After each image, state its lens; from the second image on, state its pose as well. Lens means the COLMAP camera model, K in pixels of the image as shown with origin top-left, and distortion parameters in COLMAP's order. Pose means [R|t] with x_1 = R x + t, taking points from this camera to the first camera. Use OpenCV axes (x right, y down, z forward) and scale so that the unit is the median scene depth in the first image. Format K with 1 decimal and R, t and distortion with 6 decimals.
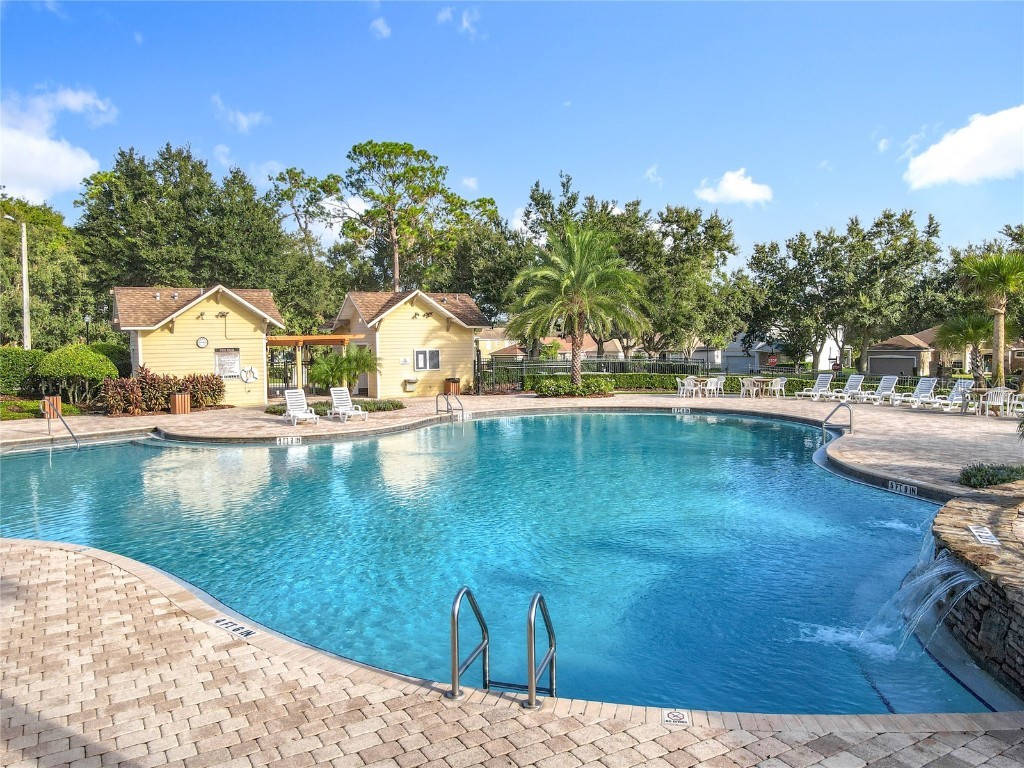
lens RADIAL K [[775.2, 0, 505.2], [0, 775.2, 378.5], [0, 0, 1]] dist [-0.009074, 0.067891]
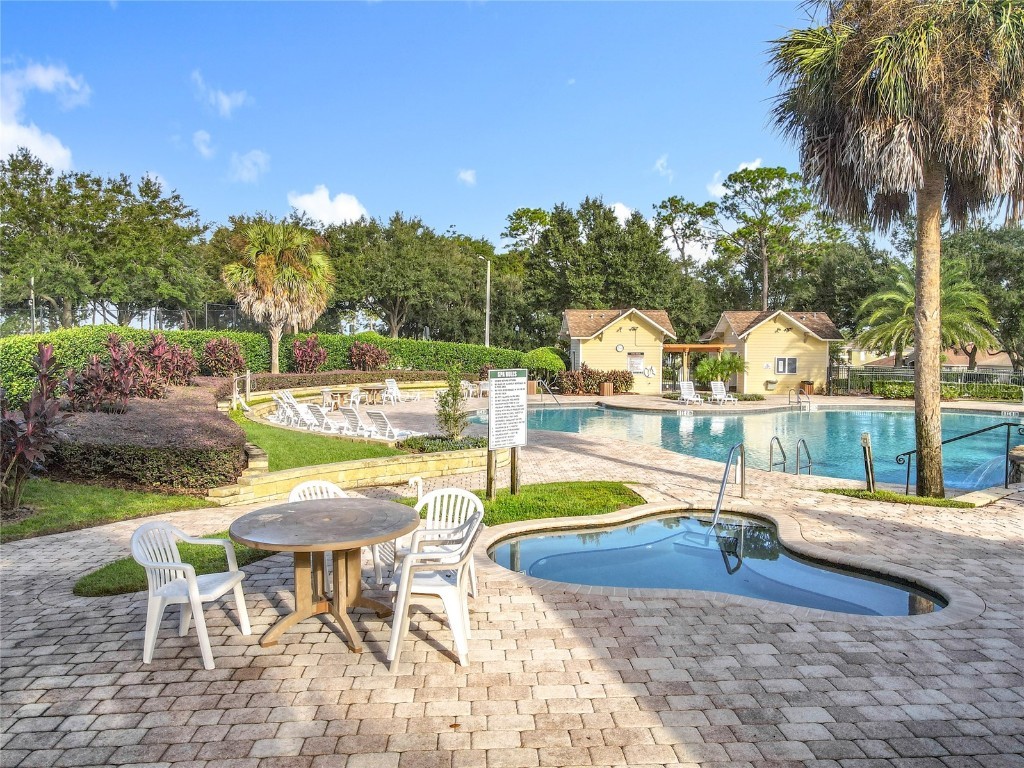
lens RADIAL K [[766.0, 0, 503.7], [0, 766.0, 372.9], [0, 0, 1]] dist [-0.001860, 0.022325]
pose [[0.892725, 0.034434, -0.449285, 0.031511], [-0.041510, 0.999121, -0.005906, 0.009263], [0.448687, 0.023922, 0.893369, -0.201030]]
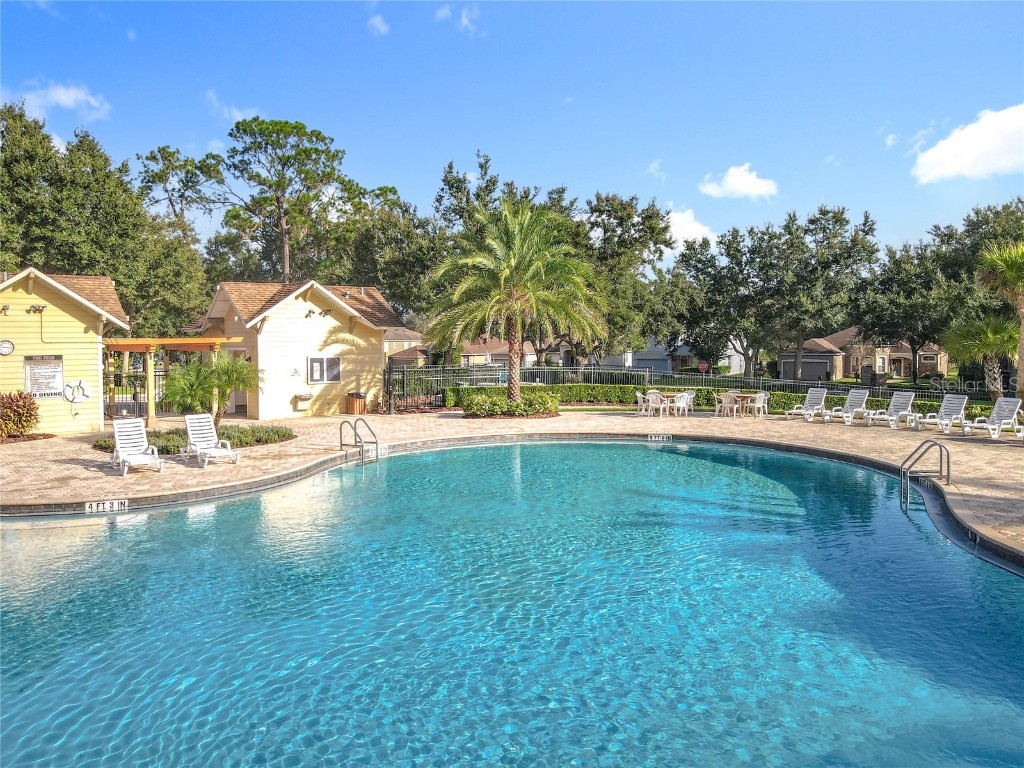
lens RADIAL K [[786.2, 0, 491.3], [0, 786.2, 365.4], [0, 0, 1]] dist [0.022731, 0.007591]
pose [[0.993470, 0.000453, 0.114093, -0.015334], [0.001691, 0.999824, -0.018694, -0.008525], [-0.114081, 0.018765, 0.993294, 0.121031]]
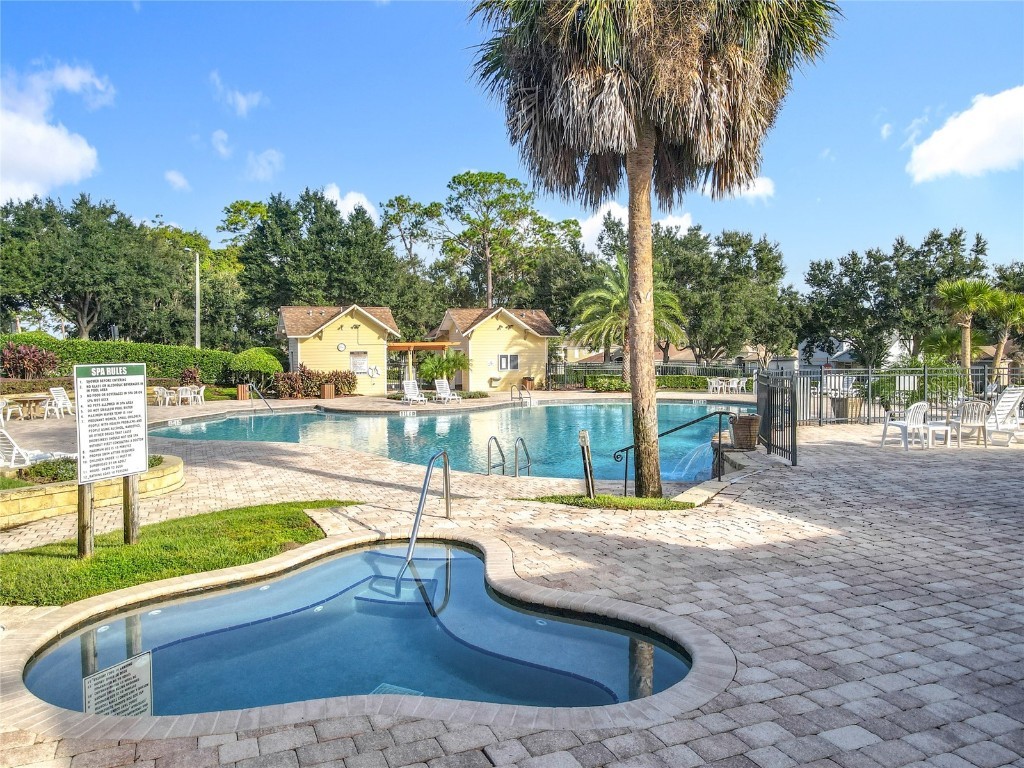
lens RADIAL K [[766.0, 0, 503.7], [0, 766.0, 372.9], [0, 0, 1]] dist [-0.001860, 0.022325]
pose [[0.992337, 0.009987, -0.123159, 0.029958], [-0.012217, 0.999775, -0.017365, 0.009991], [0.122957, 0.018736, 0.992235, -0.158847]]
